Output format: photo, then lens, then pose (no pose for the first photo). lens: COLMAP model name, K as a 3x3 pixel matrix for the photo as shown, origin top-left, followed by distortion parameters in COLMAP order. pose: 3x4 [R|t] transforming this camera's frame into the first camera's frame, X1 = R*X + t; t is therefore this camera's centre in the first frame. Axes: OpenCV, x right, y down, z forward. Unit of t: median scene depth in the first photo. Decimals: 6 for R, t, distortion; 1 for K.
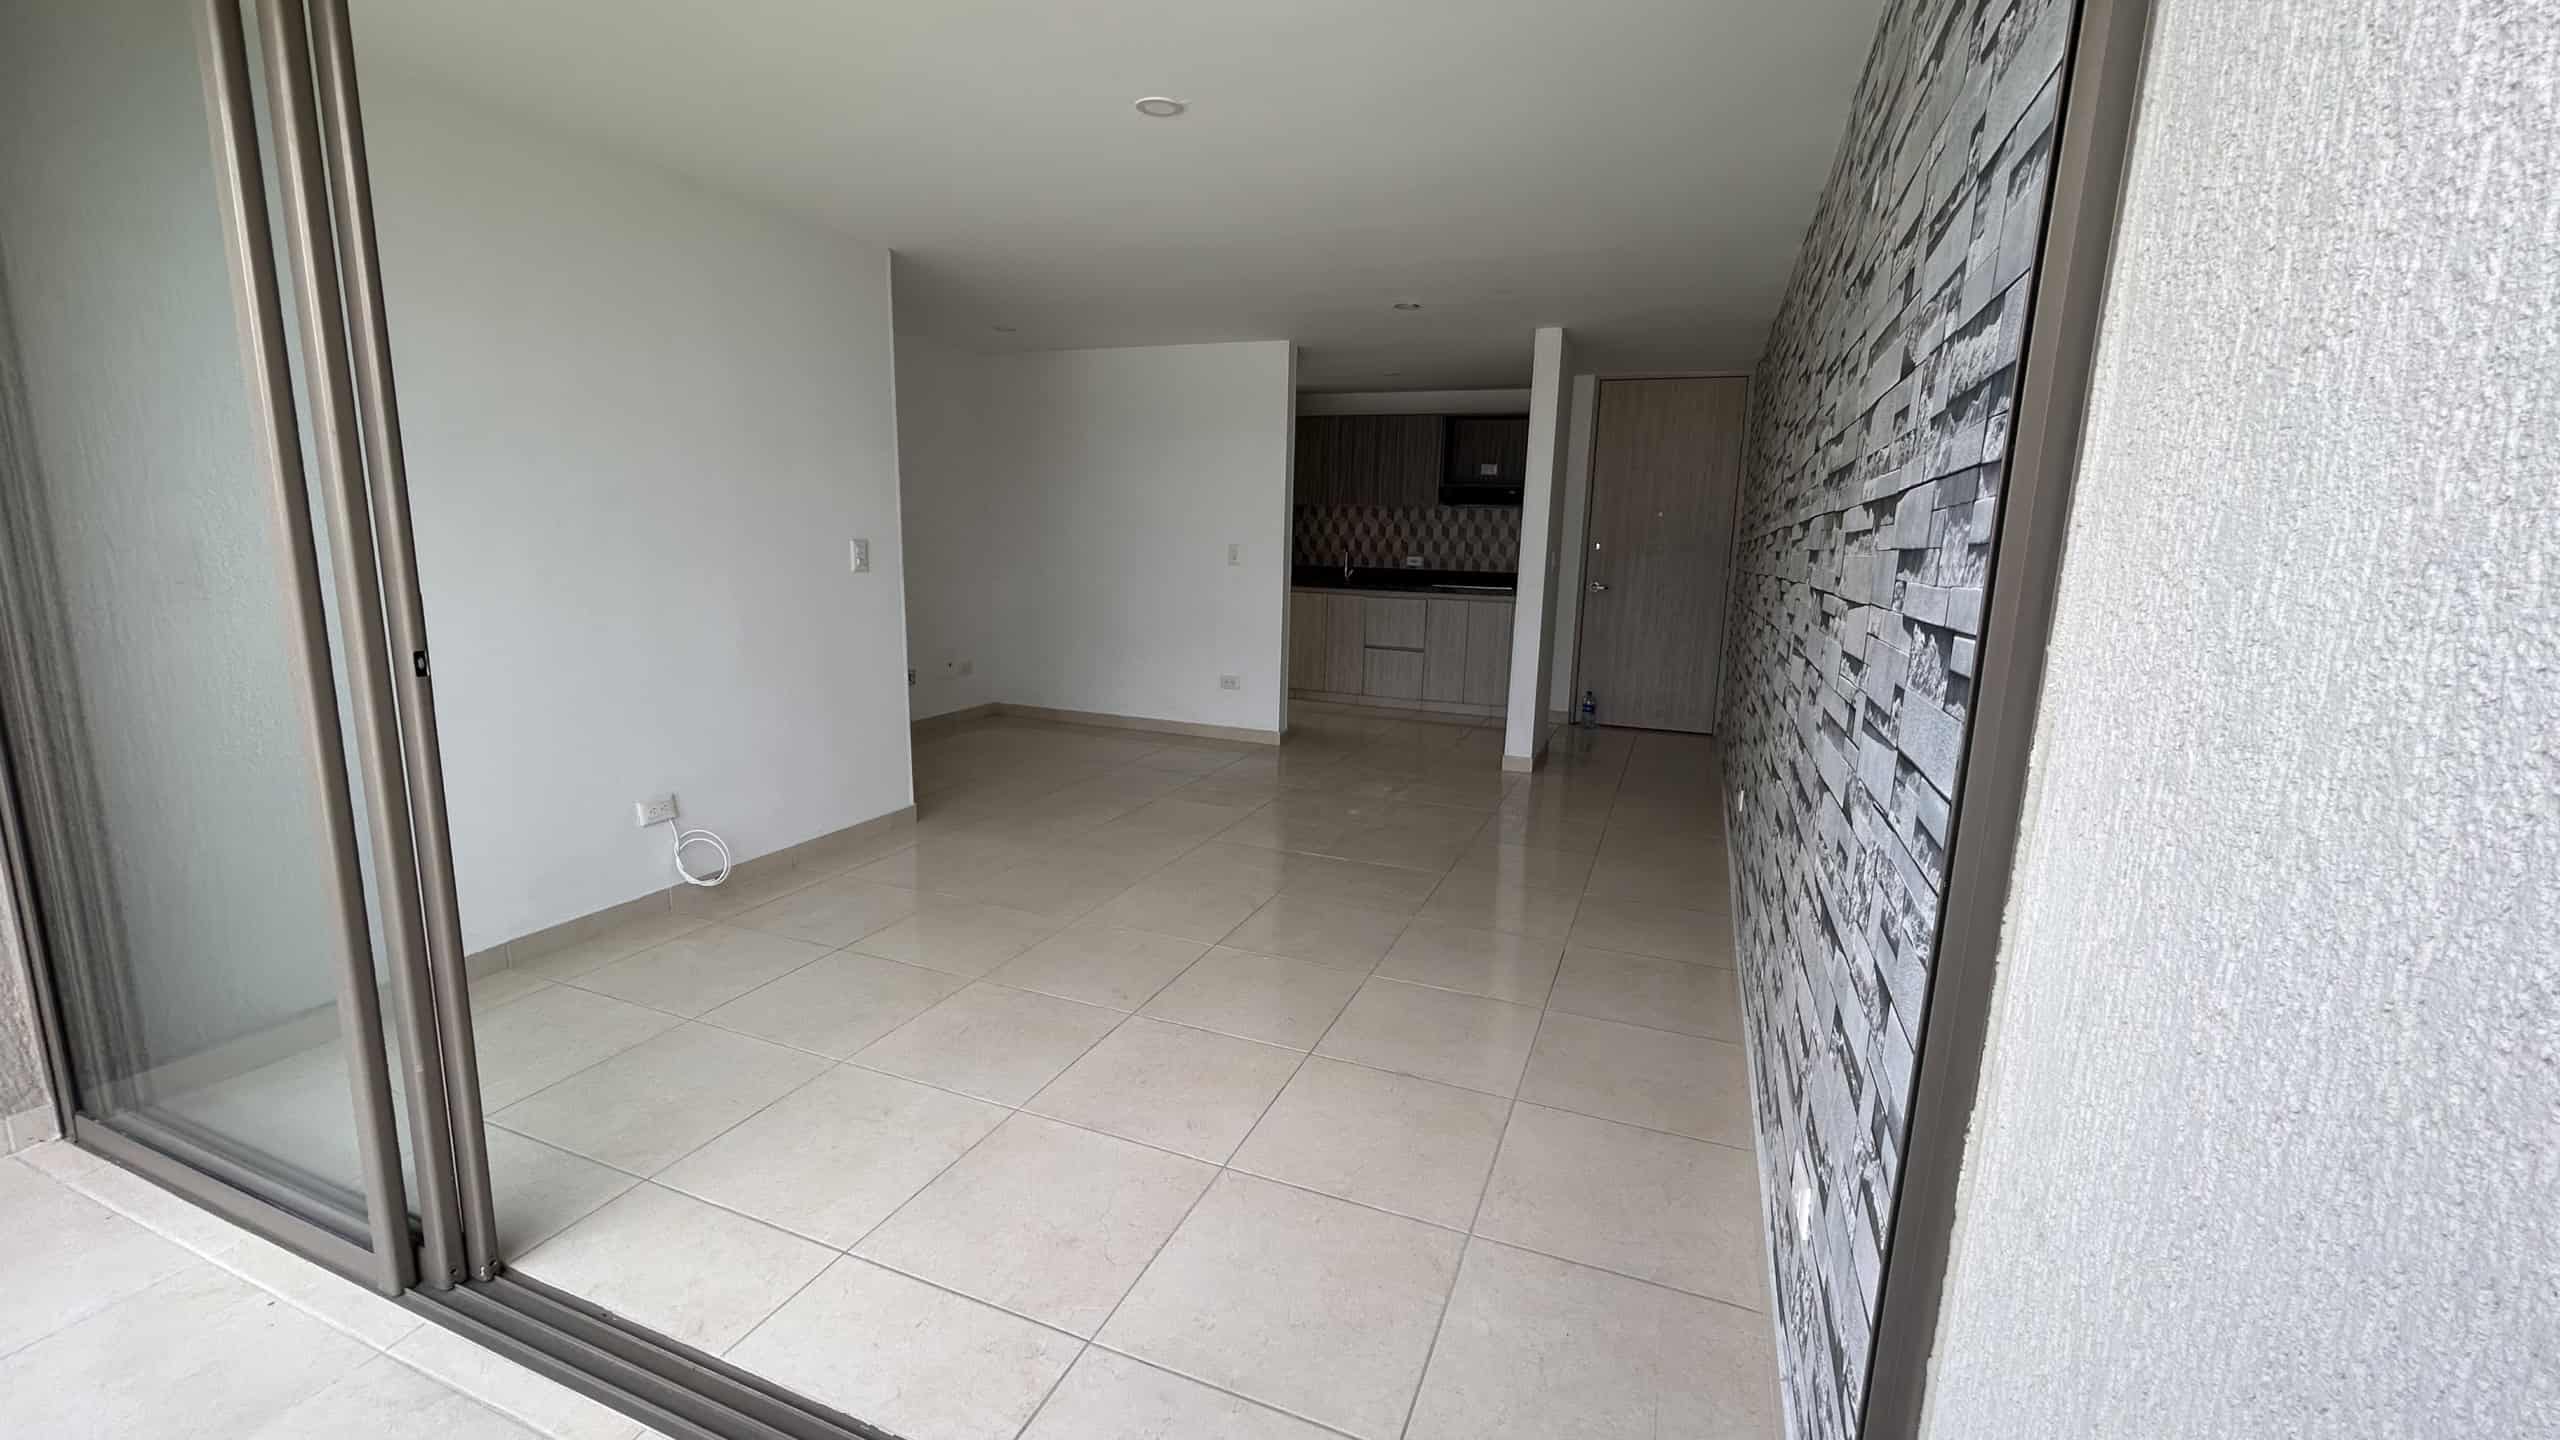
lens RADIAL K [[1017.7, 0, 1274.9], [0, 1017.7, 721.0], [0, 0, 1]] dist [-0.000956, -0.000420]
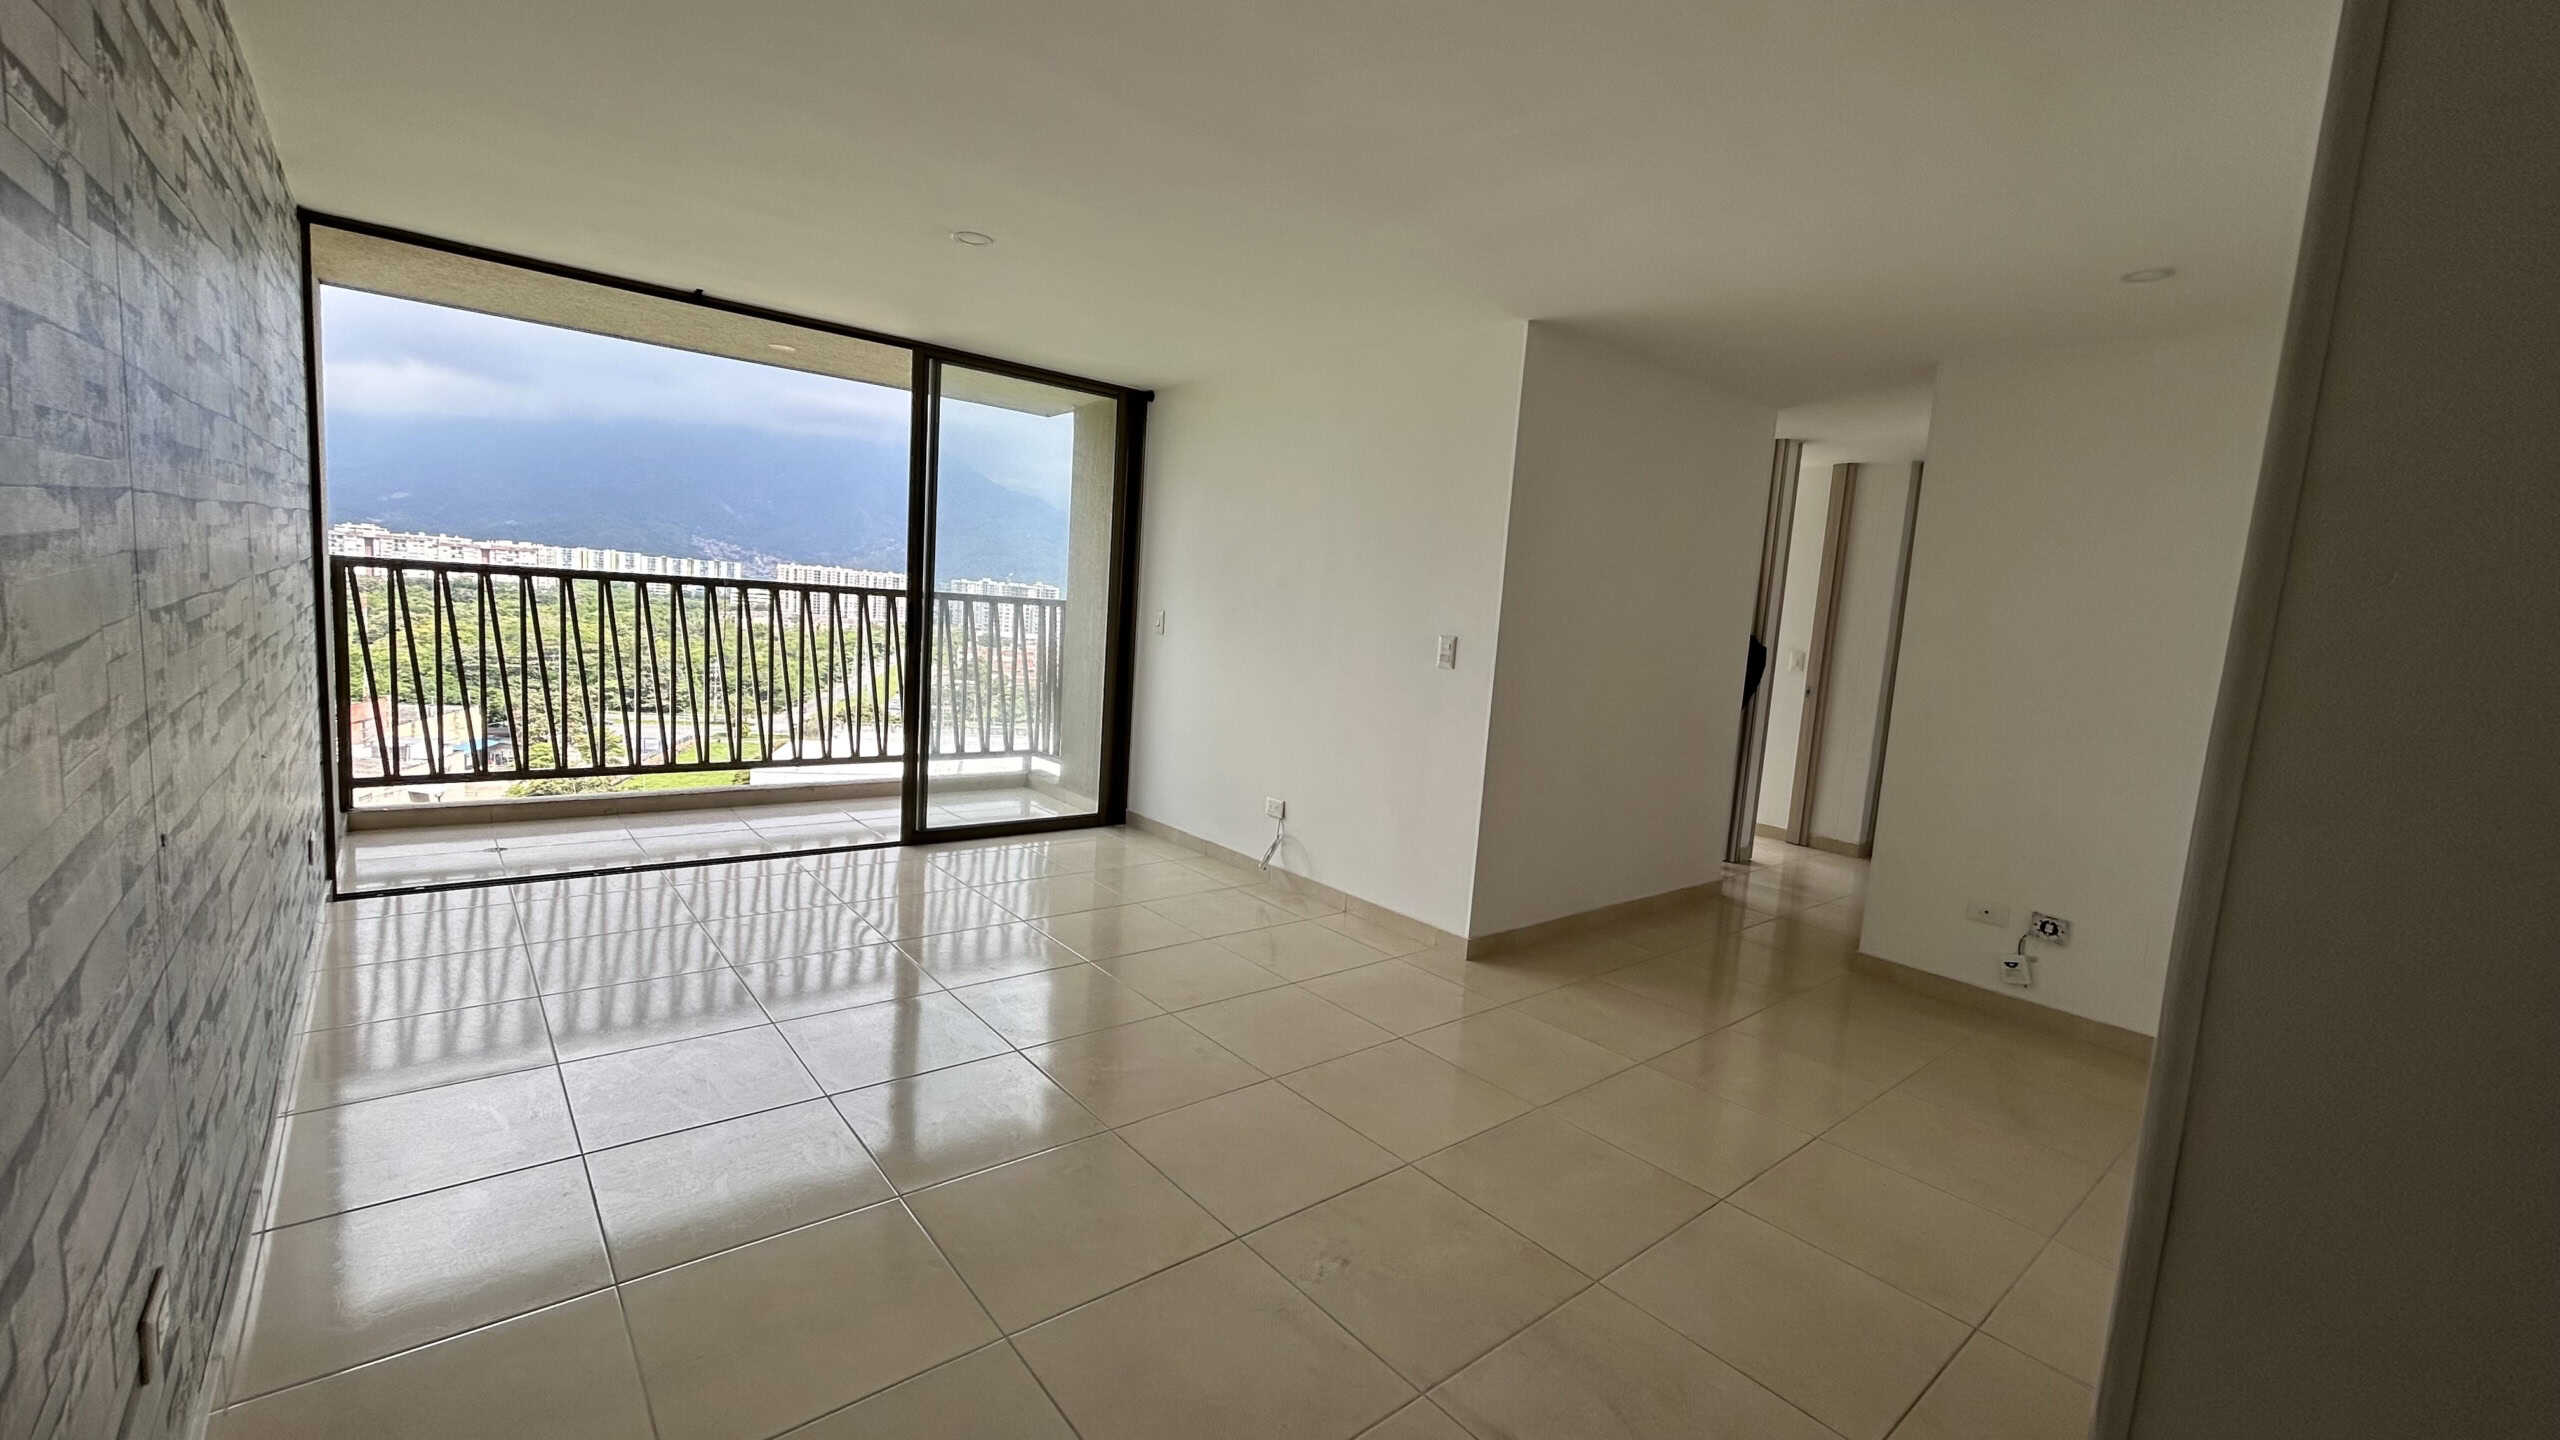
lens RADIAL K [[1017.7, 0, 1282.7], [0, 1017.7, 718.1], [0, 0, 1]] dist [-0.000956, -0.000420]
pose [[-0.487215, 0.048893, -0.871913, 0.362804], [-0.227935, 0.956702, 0.181015, -0.169615], [0.843011, 0.286932, -0.454975, 0.929013]]
